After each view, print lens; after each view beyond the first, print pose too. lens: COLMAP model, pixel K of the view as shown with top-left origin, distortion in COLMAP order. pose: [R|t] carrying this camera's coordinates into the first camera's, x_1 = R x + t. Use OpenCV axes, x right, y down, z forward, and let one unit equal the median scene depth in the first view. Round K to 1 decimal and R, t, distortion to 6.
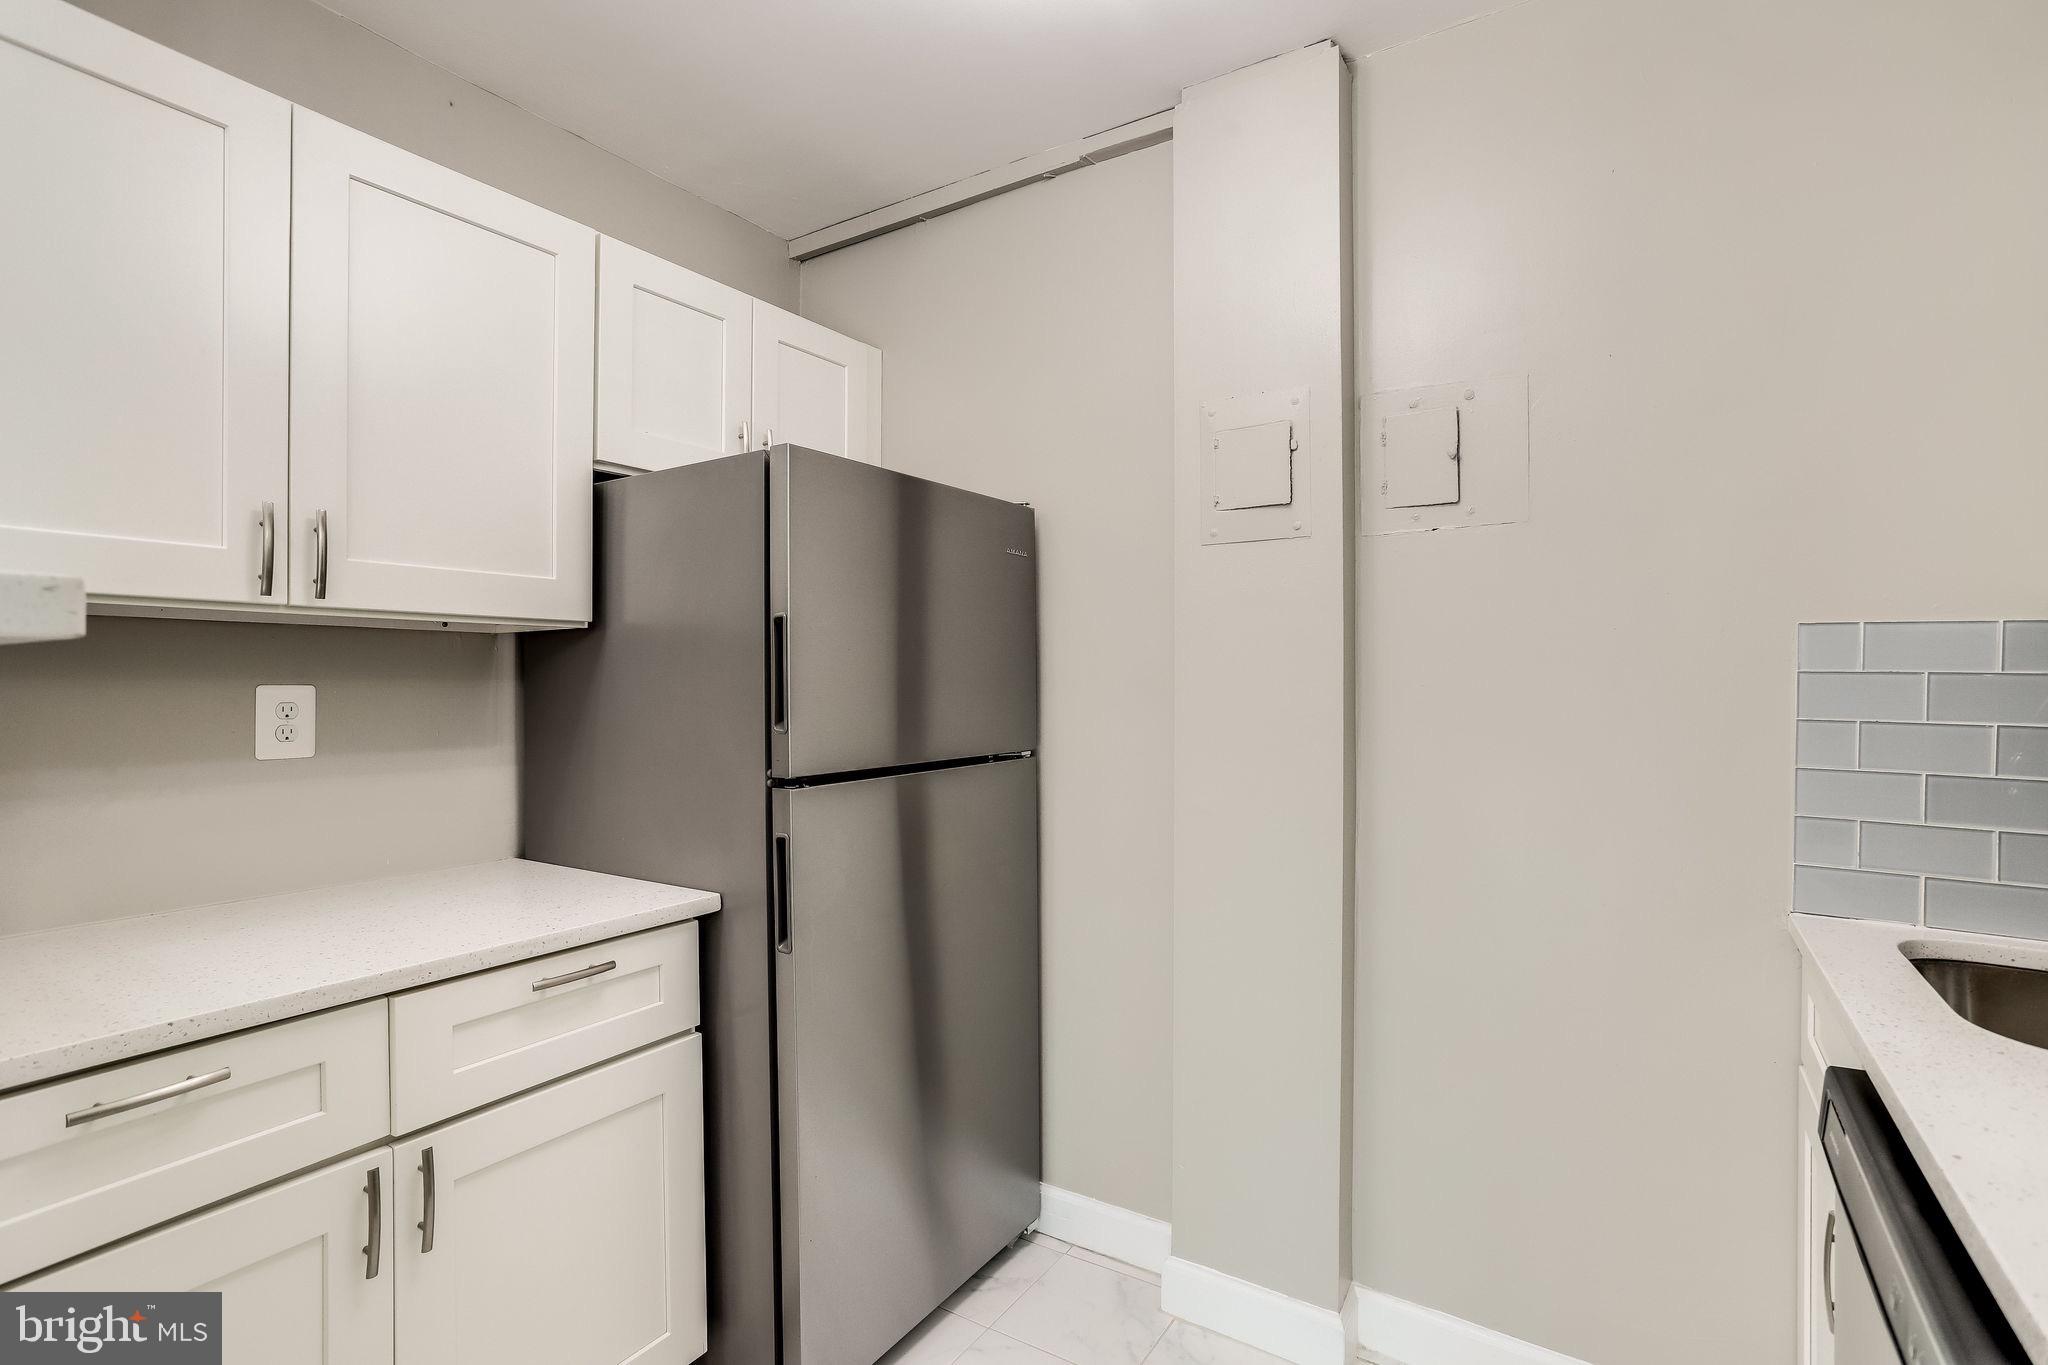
lens RADIAL K [[984.0, 0, 1022.3], [0, 984.0, 677.8], [0, 0, 1]] dist [-0.055096, 0.025998]
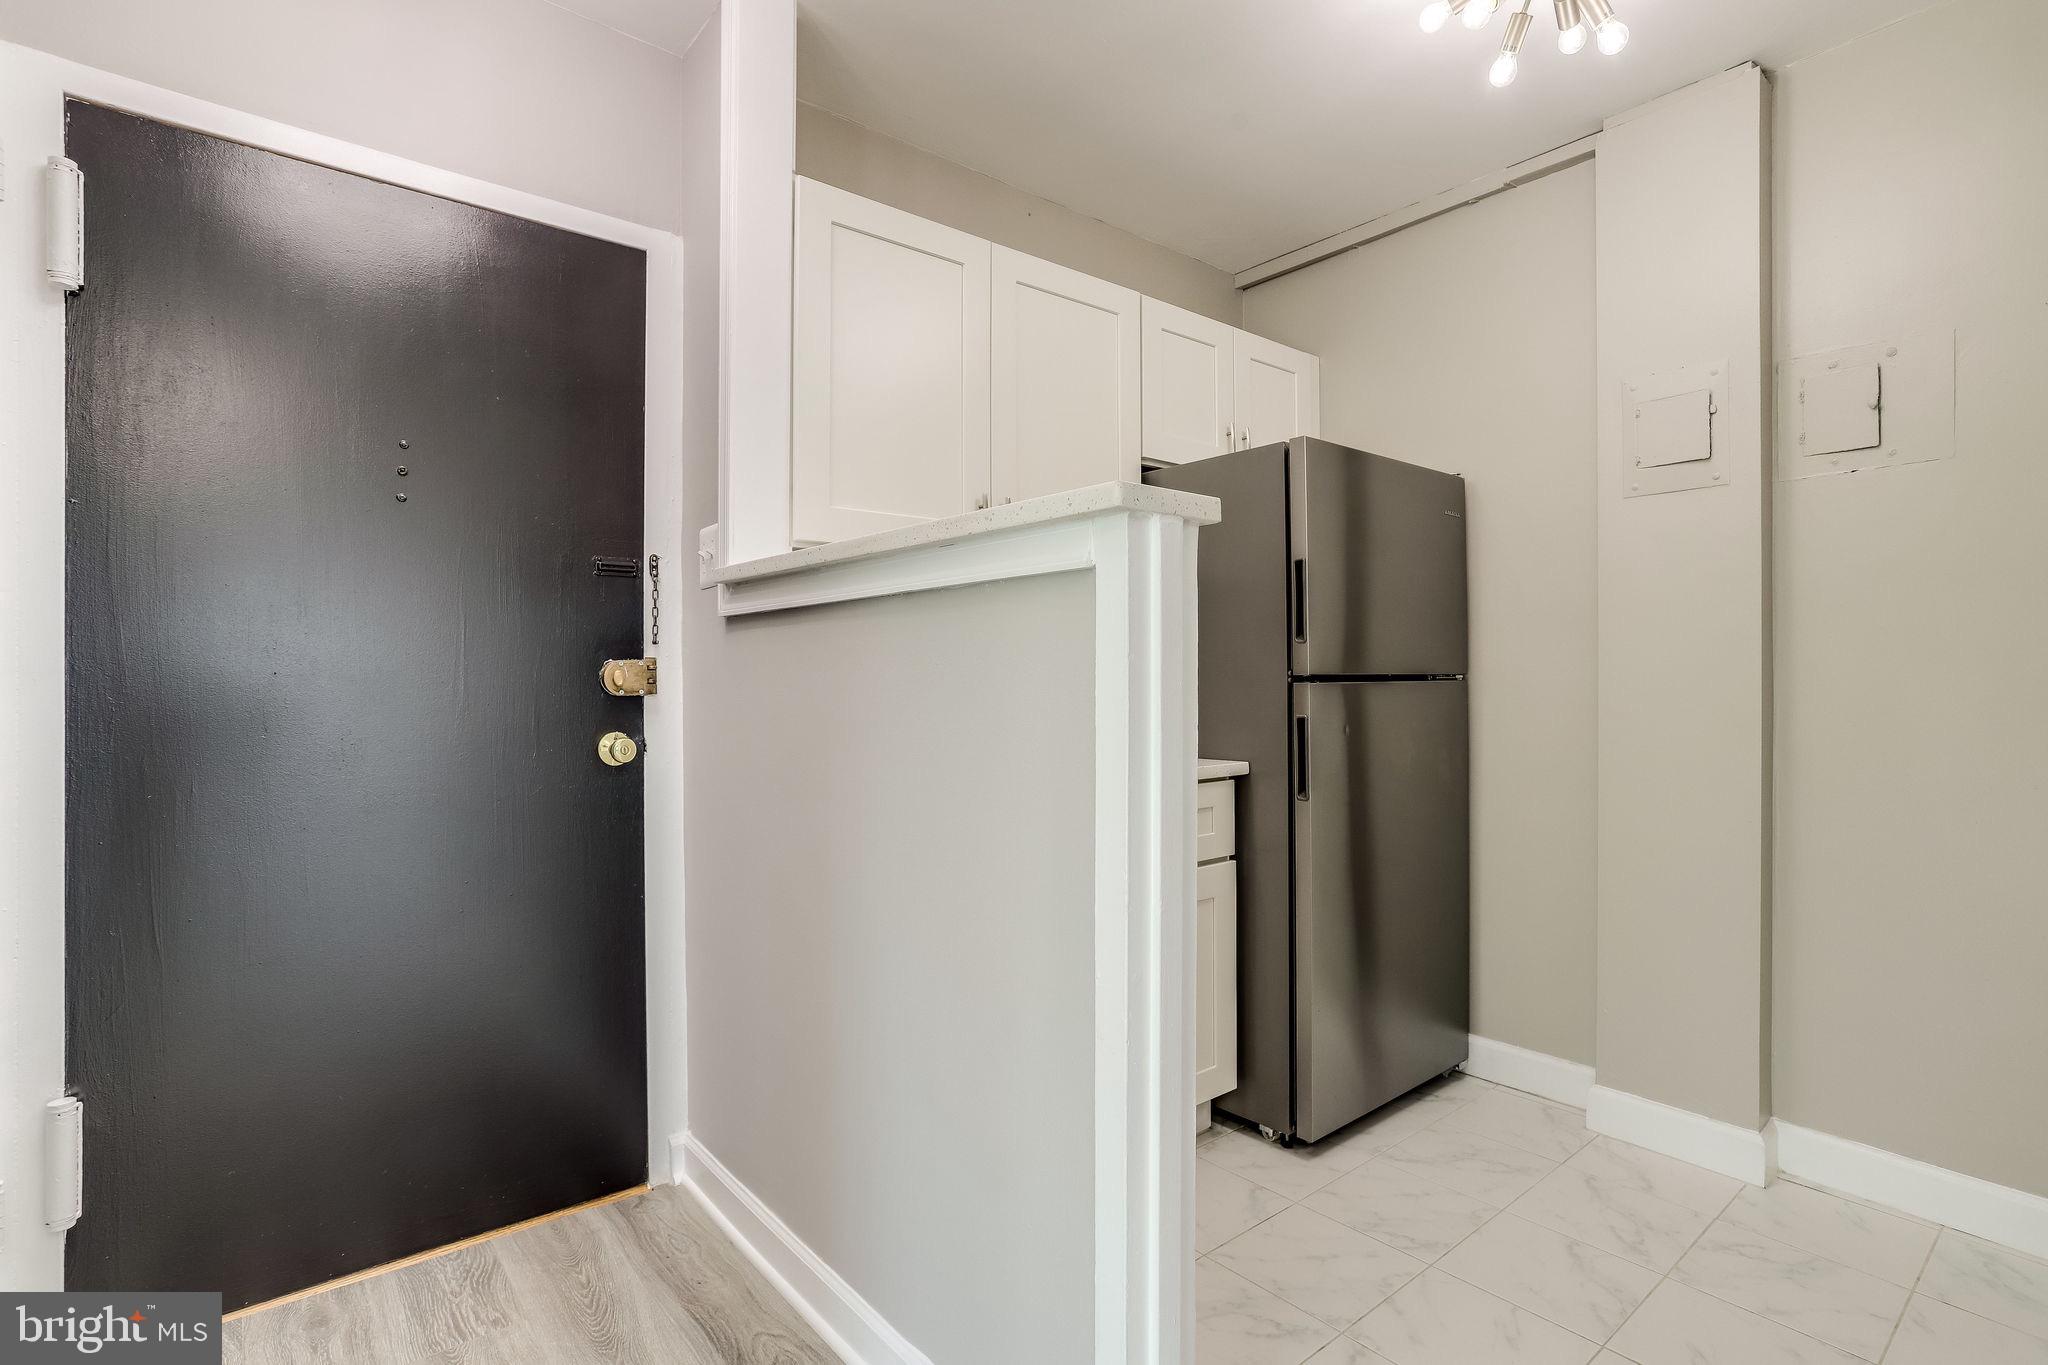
lens RADIAL K [[984.0, 0, 1022.3], [0, 984.0, 677.8], [0, 0, 1]] dist [-0.055096, 0.025998]
pose [[0.948857, -0.000526, -0.315705, -0.154866], [0.002241, 0.999985, 0.005068, 0.084057], [0.315698, -0.005517, 0.948844, -0.389631]]
